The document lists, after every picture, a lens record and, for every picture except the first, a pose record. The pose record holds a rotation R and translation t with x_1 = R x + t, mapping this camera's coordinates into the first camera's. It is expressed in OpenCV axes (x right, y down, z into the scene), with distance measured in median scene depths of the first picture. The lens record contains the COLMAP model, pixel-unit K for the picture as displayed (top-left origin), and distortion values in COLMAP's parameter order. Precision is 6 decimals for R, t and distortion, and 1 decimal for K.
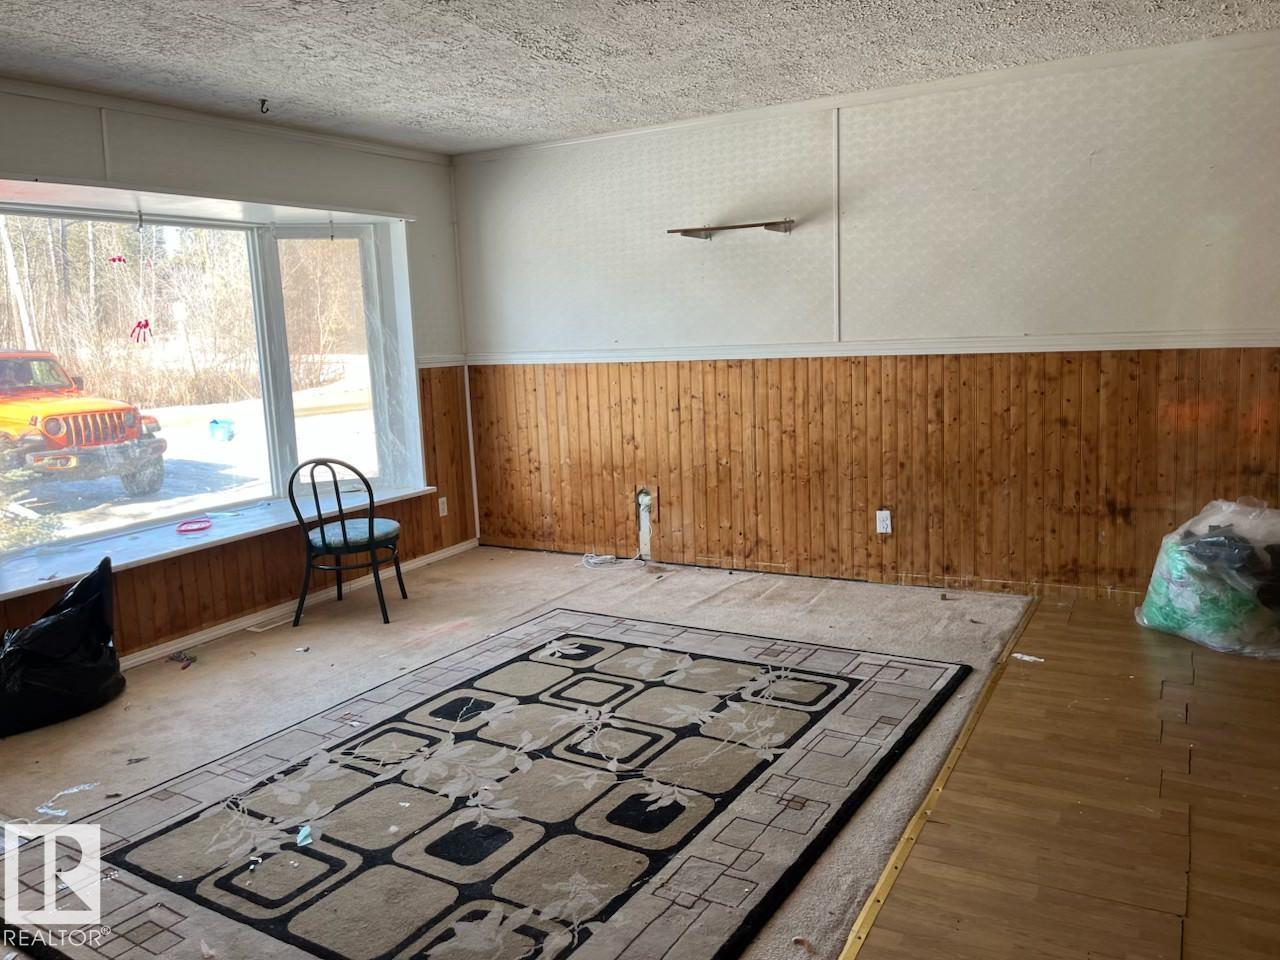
lens RADIAL K [[968.6, 0, 629.5], [0, 968.6, 484.3], [0, 0, 1]] dist [0.070947, -0.099608]
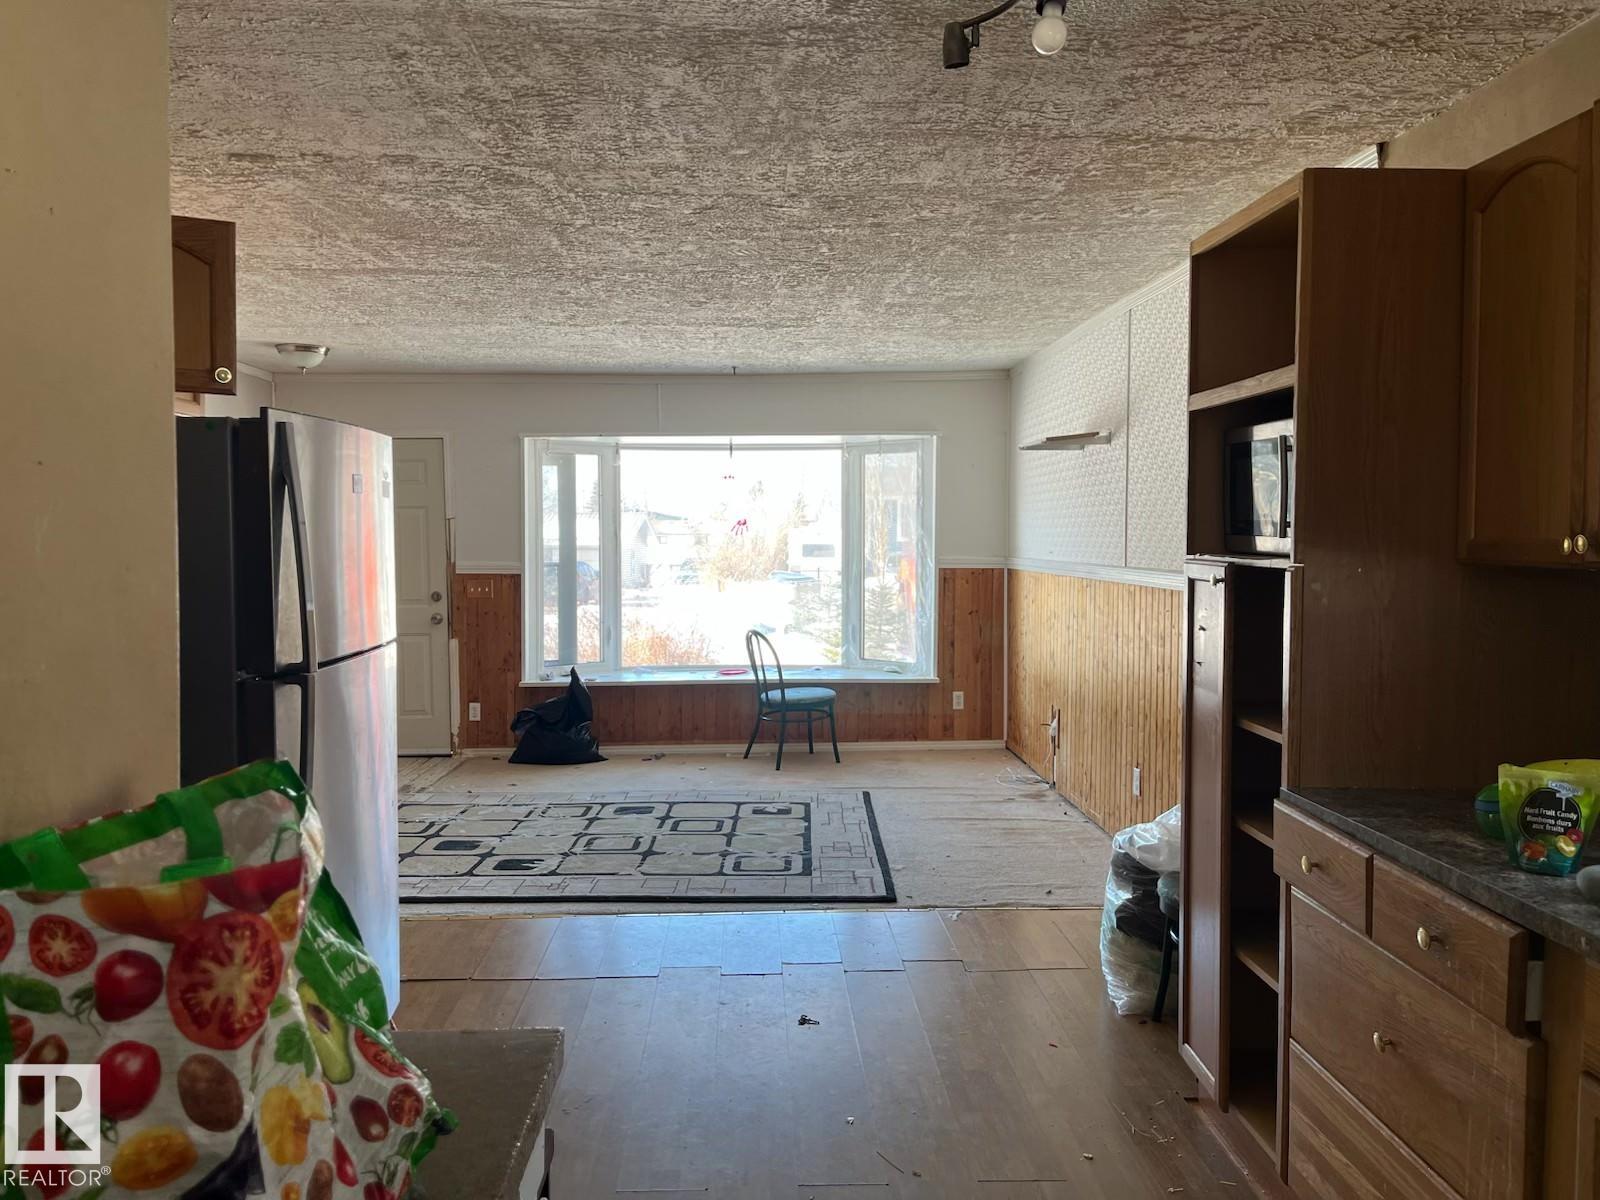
lens RADIAL K [[1214.3, 0, 793.8], [0, 1214.3, 580.4], [0, 0, 1]] dist [0.069574, -0.083764]
pose [[0.528816, 0.073588, -0.845540, 1.400255], [-0.155502, 0.987771, -0.011287, -0.106570], [0.834370, 0.137452, 0.533792, 0.232837]]
